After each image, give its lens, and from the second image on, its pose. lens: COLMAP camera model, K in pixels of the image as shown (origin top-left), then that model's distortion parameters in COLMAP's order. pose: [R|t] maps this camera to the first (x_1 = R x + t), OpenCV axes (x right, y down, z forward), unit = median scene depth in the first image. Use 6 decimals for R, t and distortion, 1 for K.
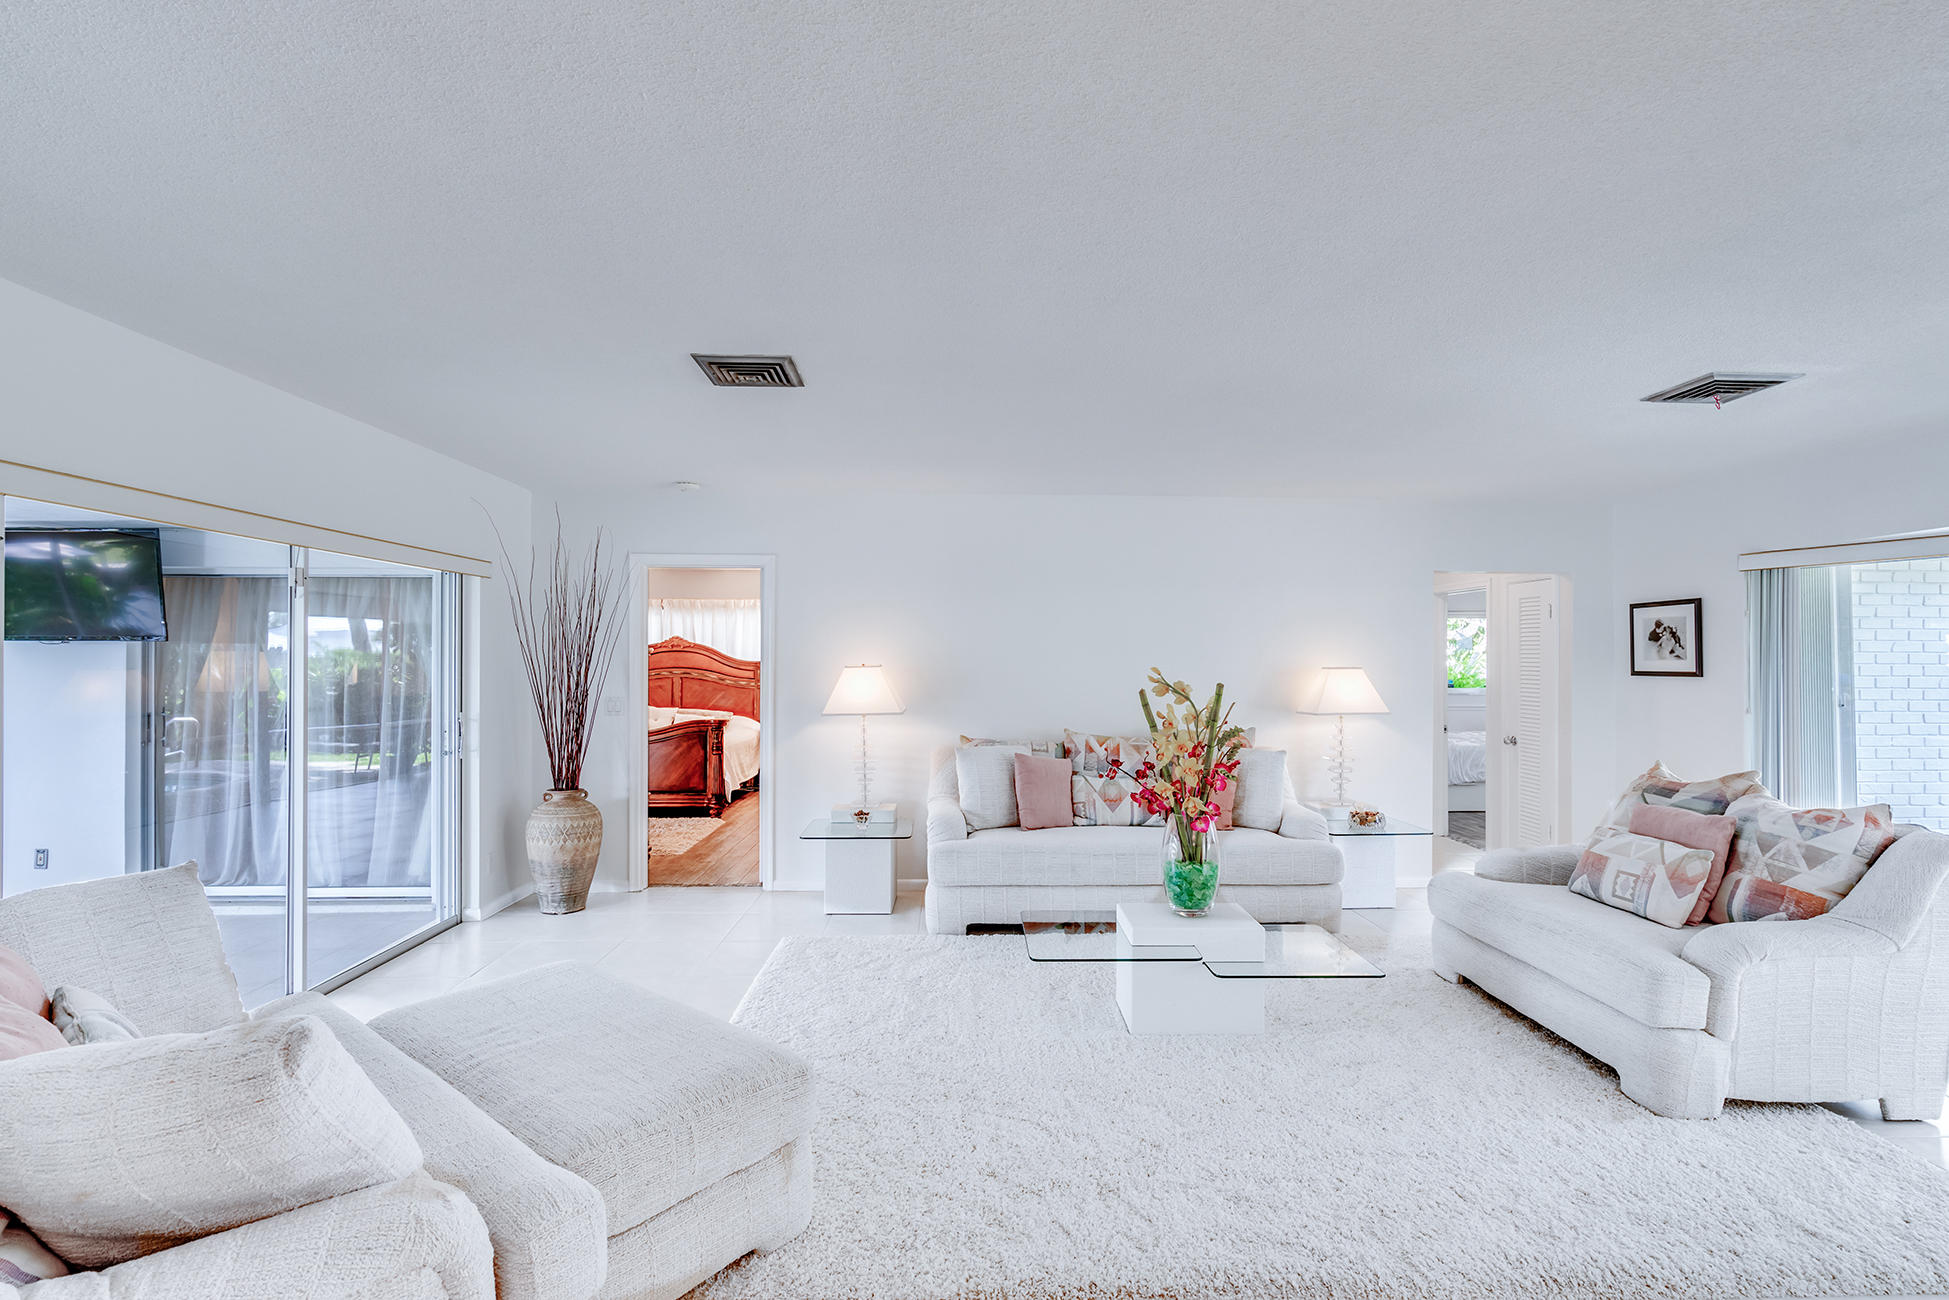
lens RADIAL K [[891.7, 0, 975.0], [0, 891.7, 658.5], [0, 0, 1]] dist [-0.002523, 0.001346]
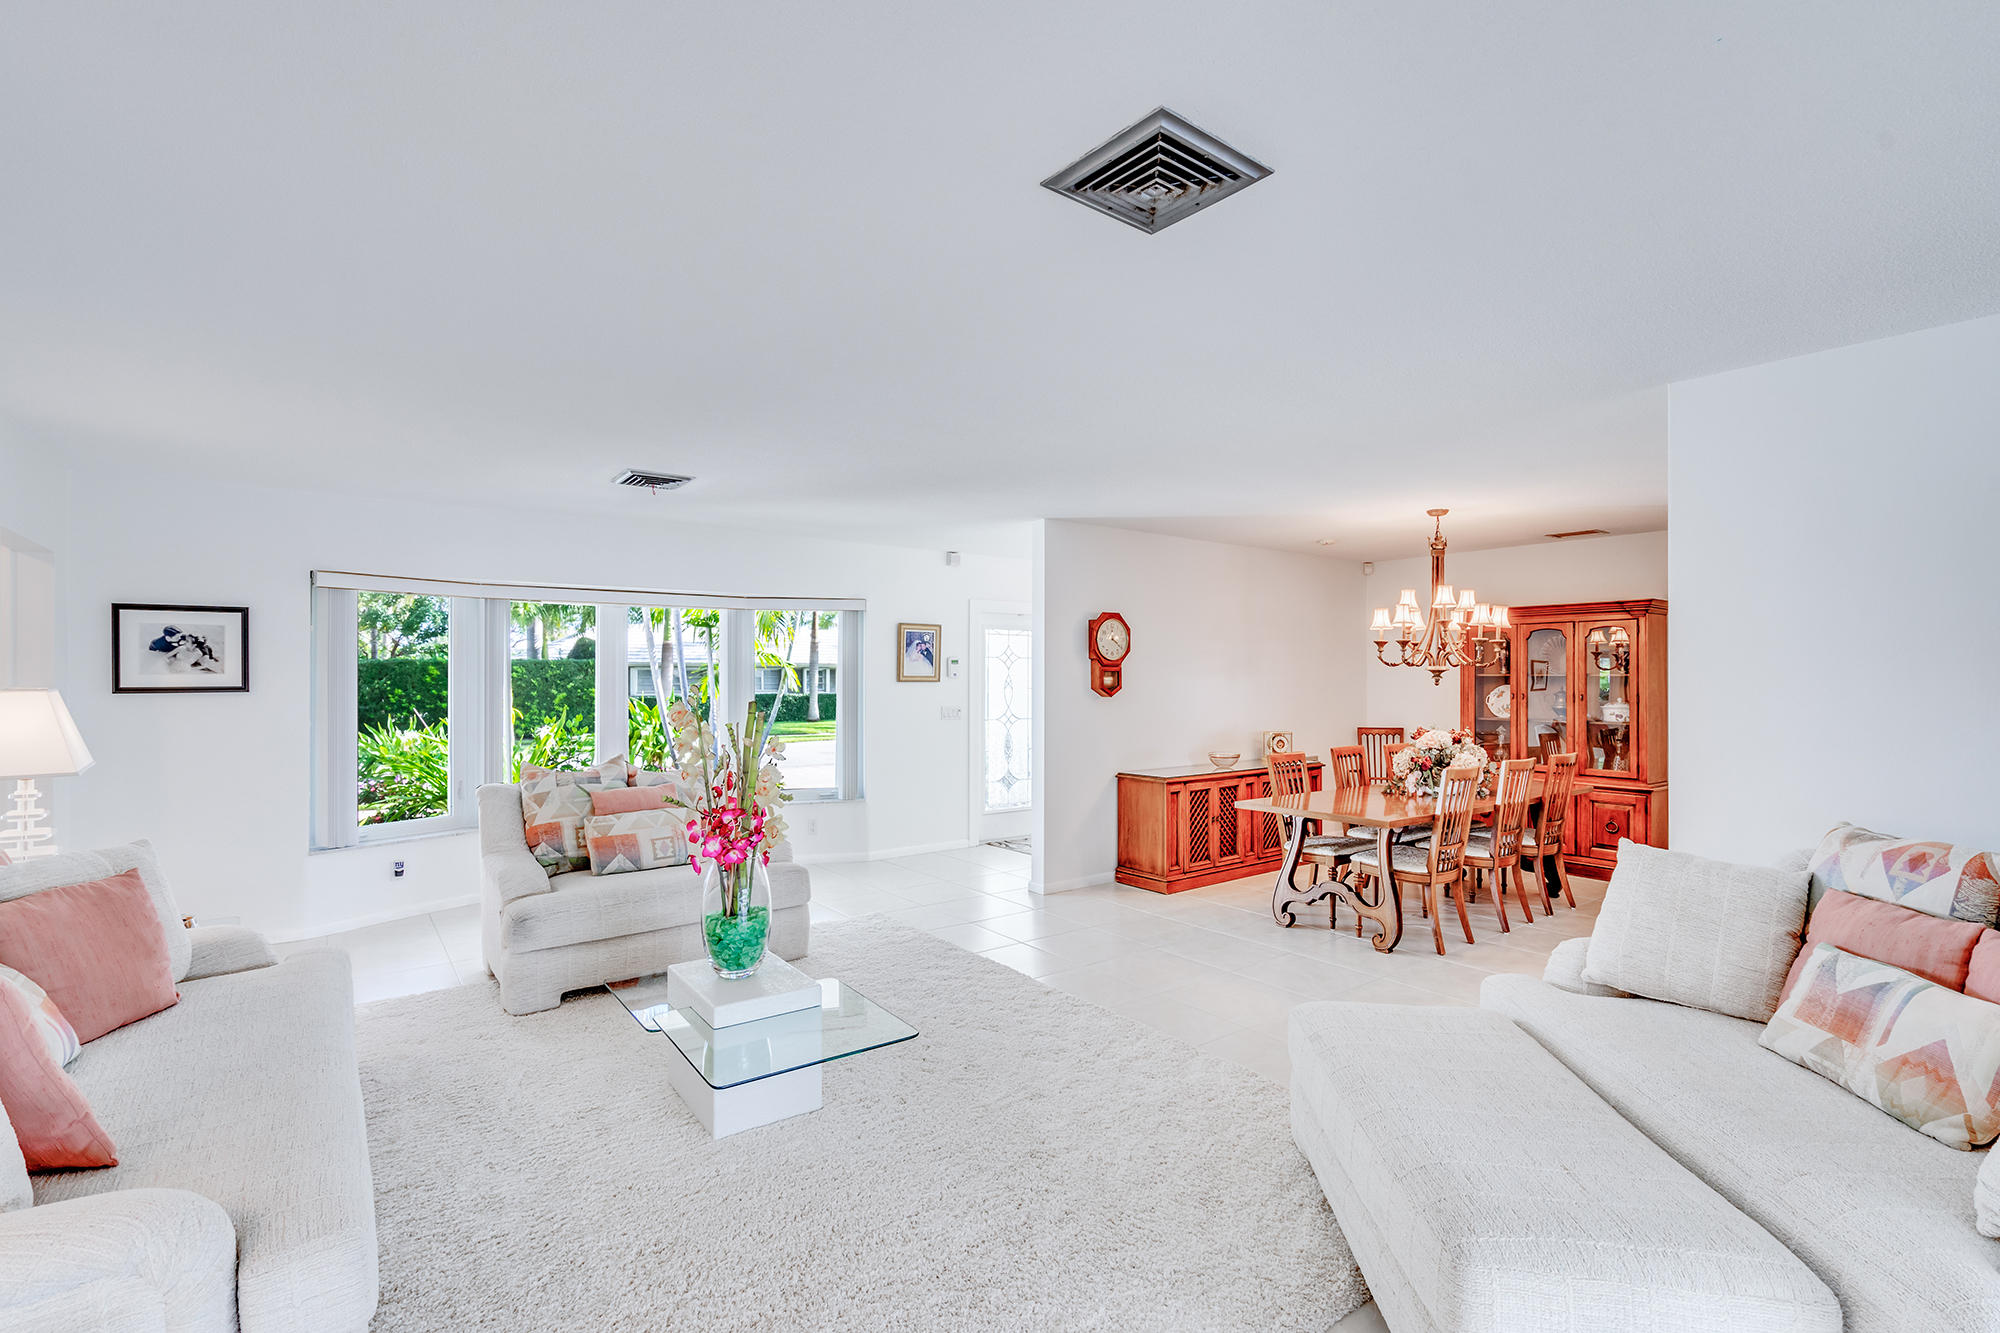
lens RADIAL K [[915.0, 0, 1005.6], [0, 915.0, 674.3], [0, 0, 1]] dist [-0.002523, 0.001346]
pose [[-0.572288, -0.002926, 0.820048, -0.426822], [-0.003120, 0.999994, 0.001391, -0.001534], [-0.820047, -0.001763, -0.572294, 0.885265]]
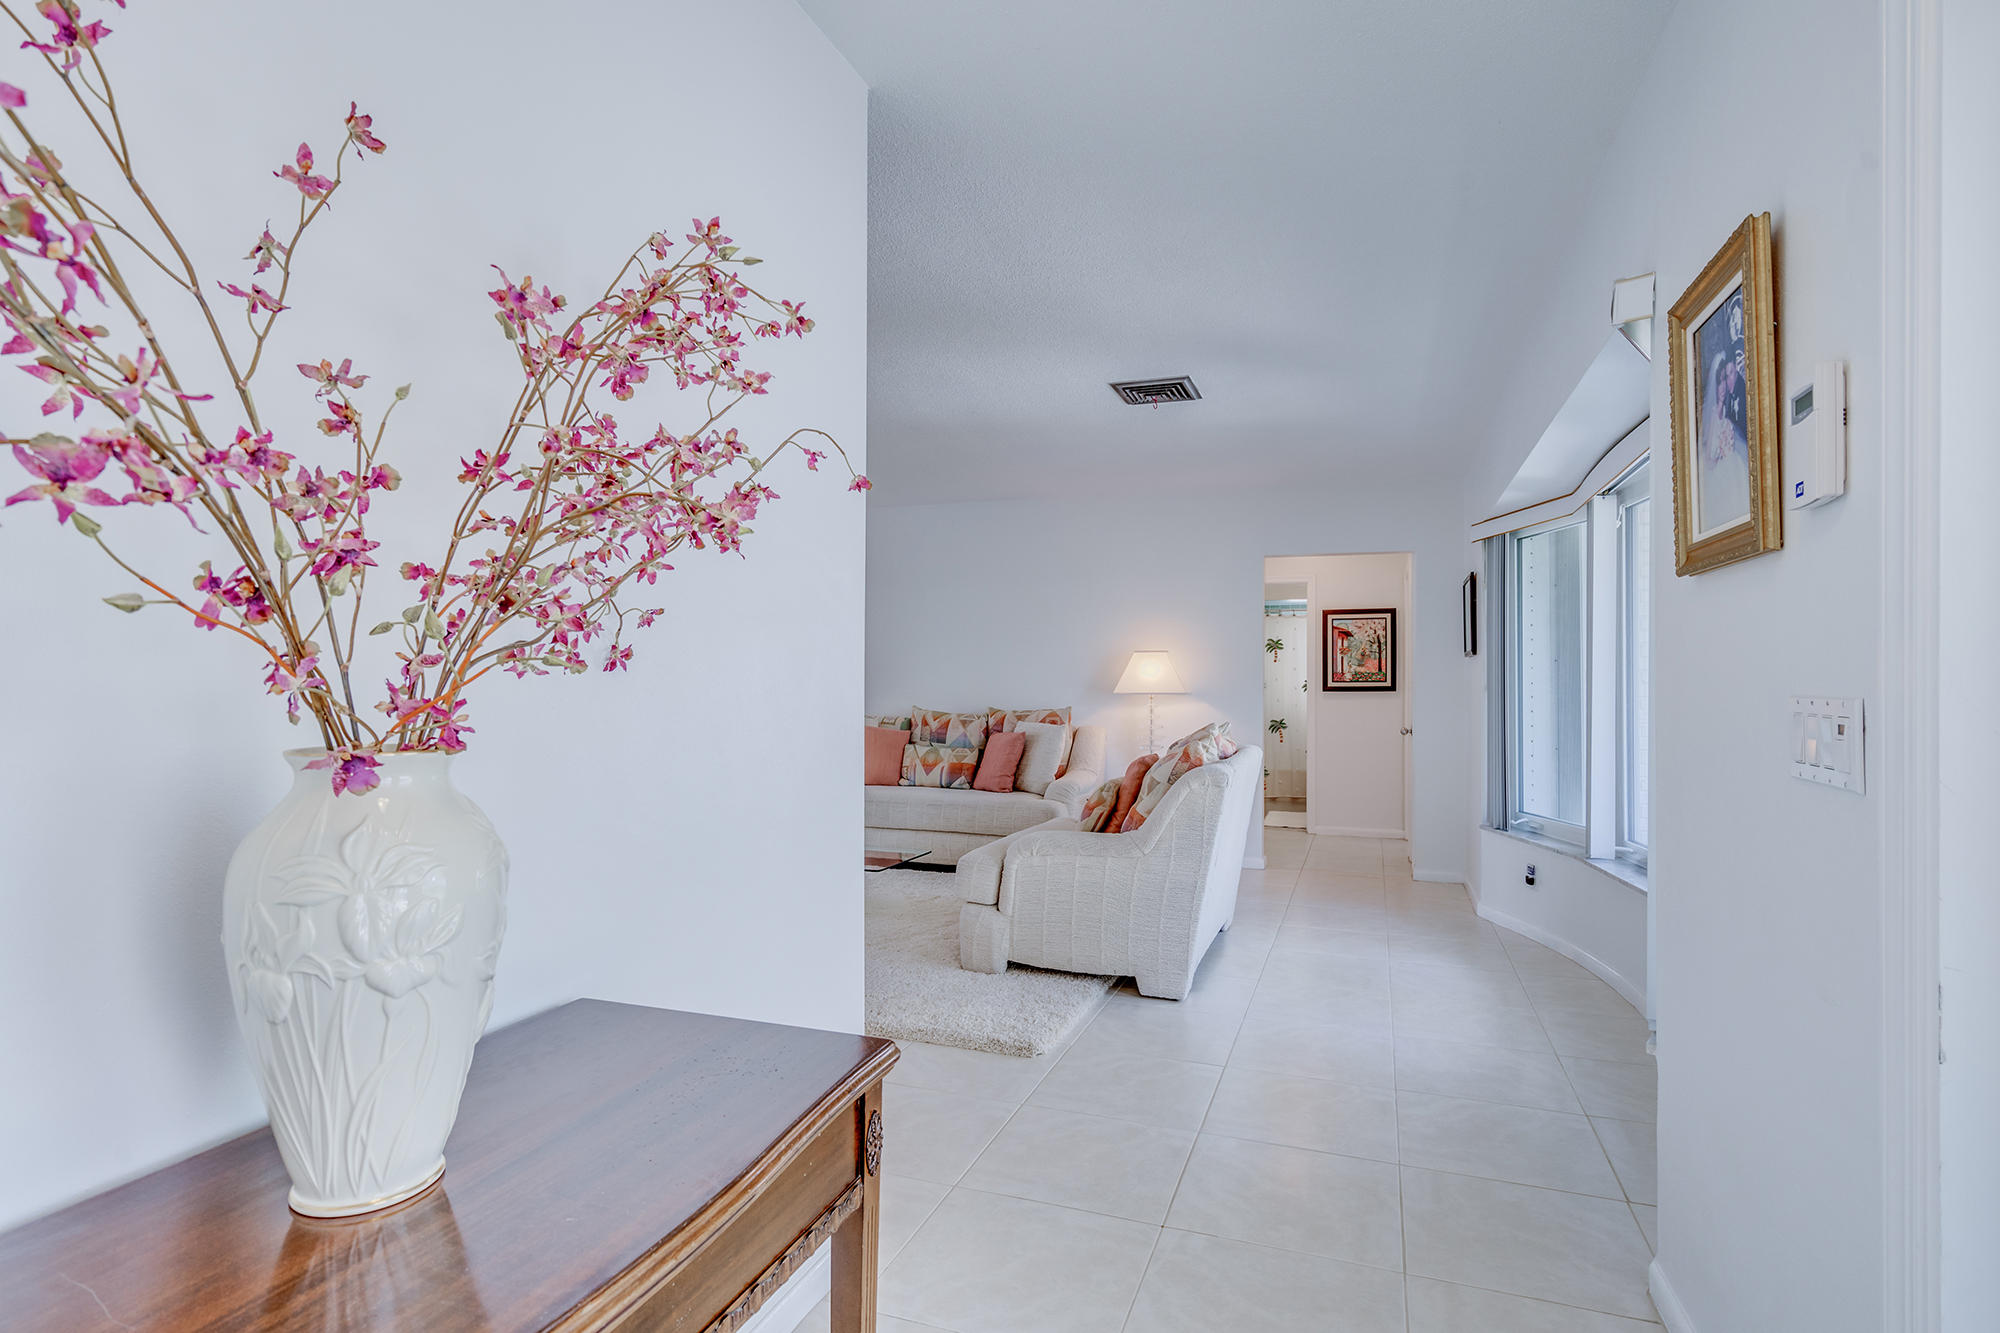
lens RADIAL K [[1008.5, 0, 990.2], [0, 1008.5, 665.8], [0, 0, 1]] dist [-0.026700, -0.000123]
pose [[0.923559, -0.006285, -0.383406, 0.742664], [0.000137, 0.999871, -0.016060, 0.050535], [0.383457, 0.014780, 0.923440, -0.189938]]
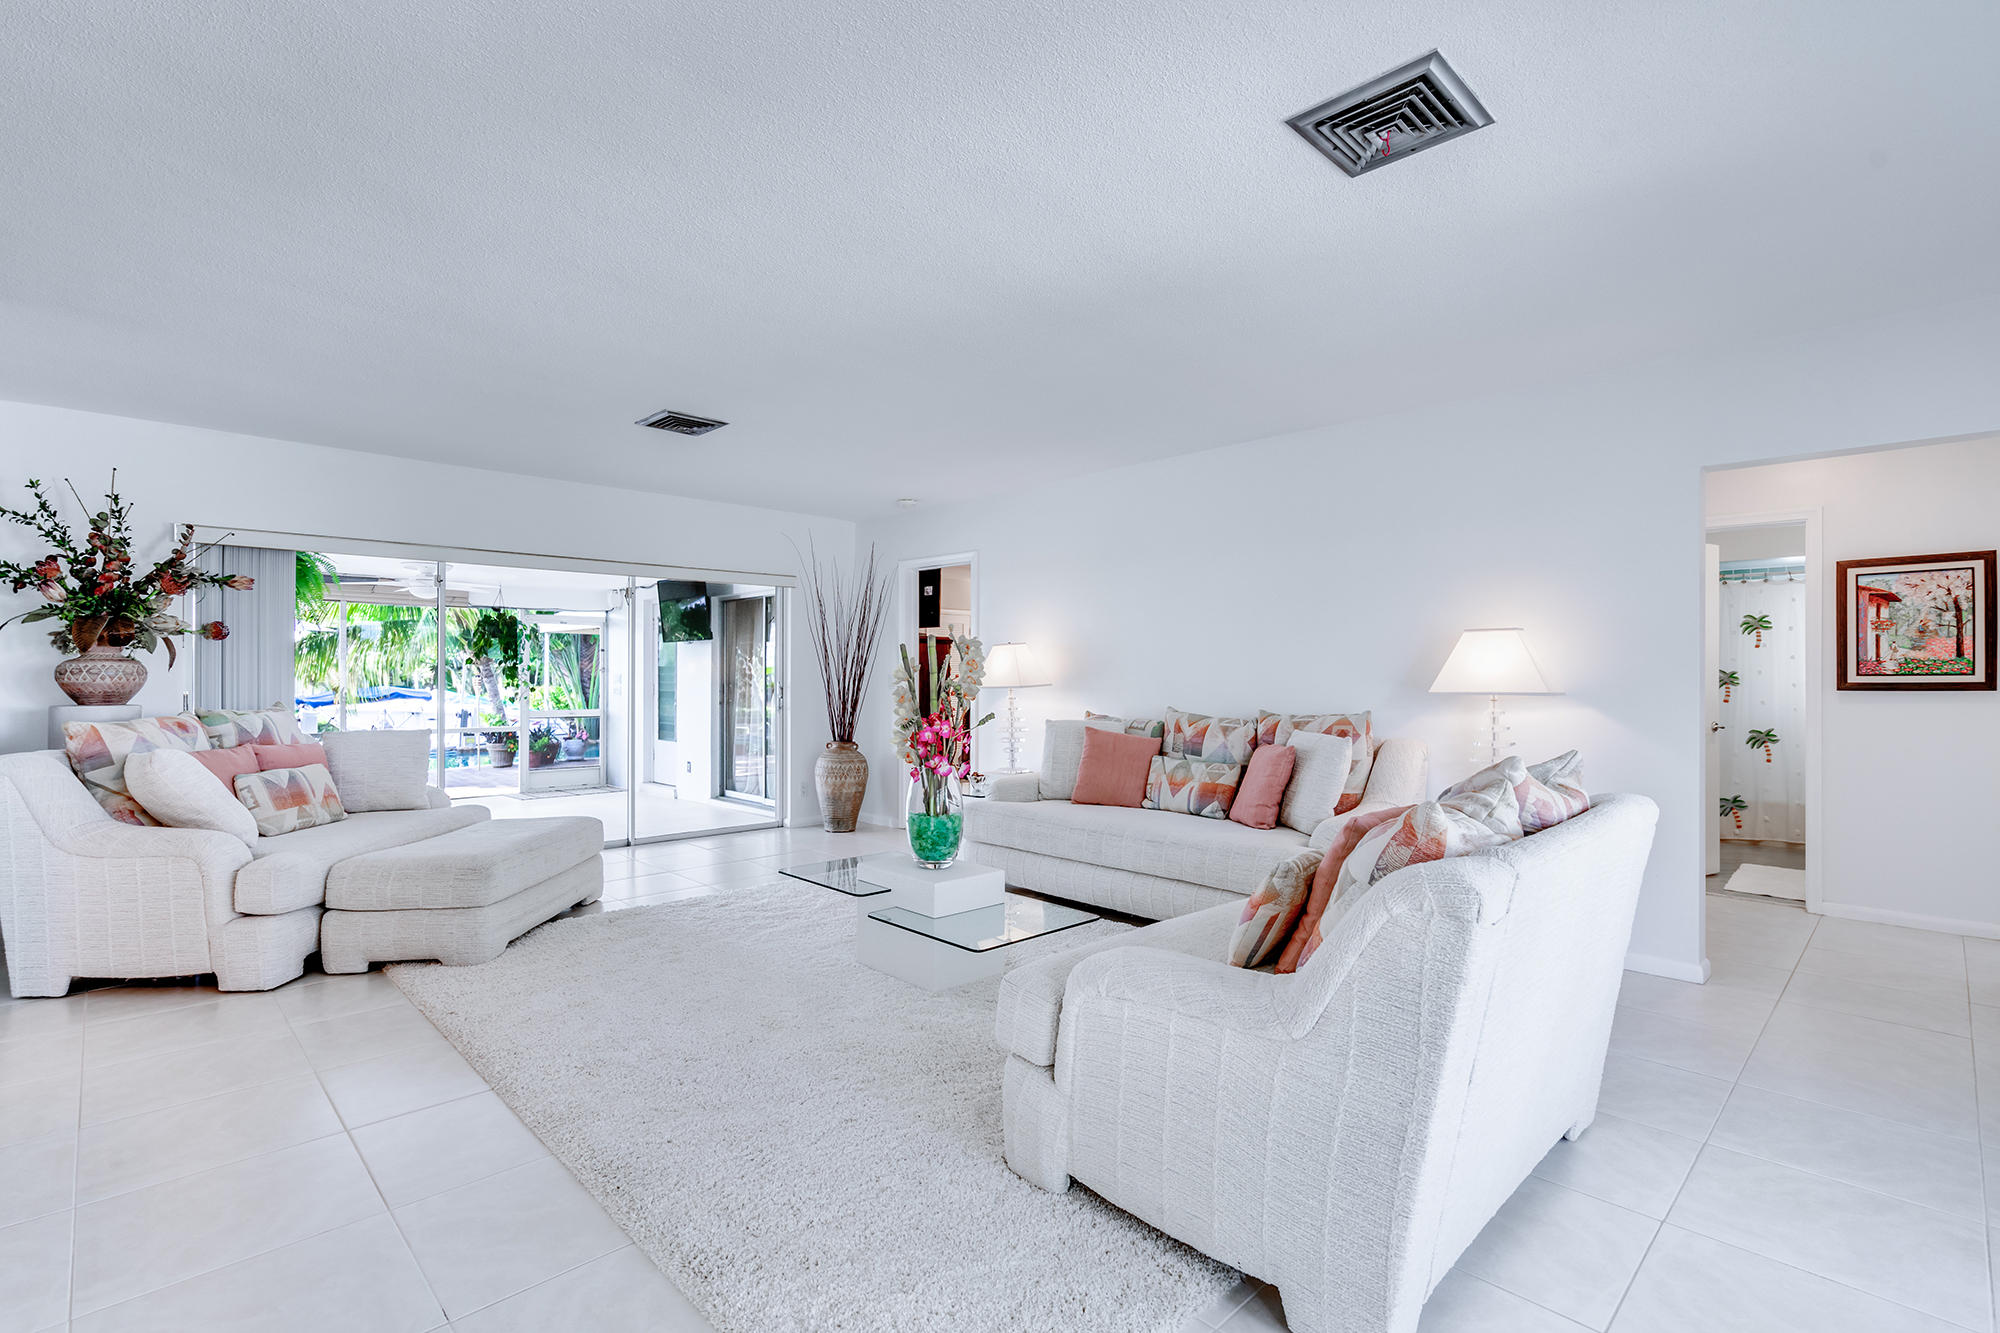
lens RADIAL K [[915.0, 0, 1010.1], [0, 915.0, 670.1], [0, 0, 1]] dist [-0.002523, 0.001346]
pose [[0.677378, -0.007371, -0.735599, 0.730619], [0.001832, 0.999964, -0.008332, 0.051456], [0.735633, 0.004296, 0.677366, 0.251919]]
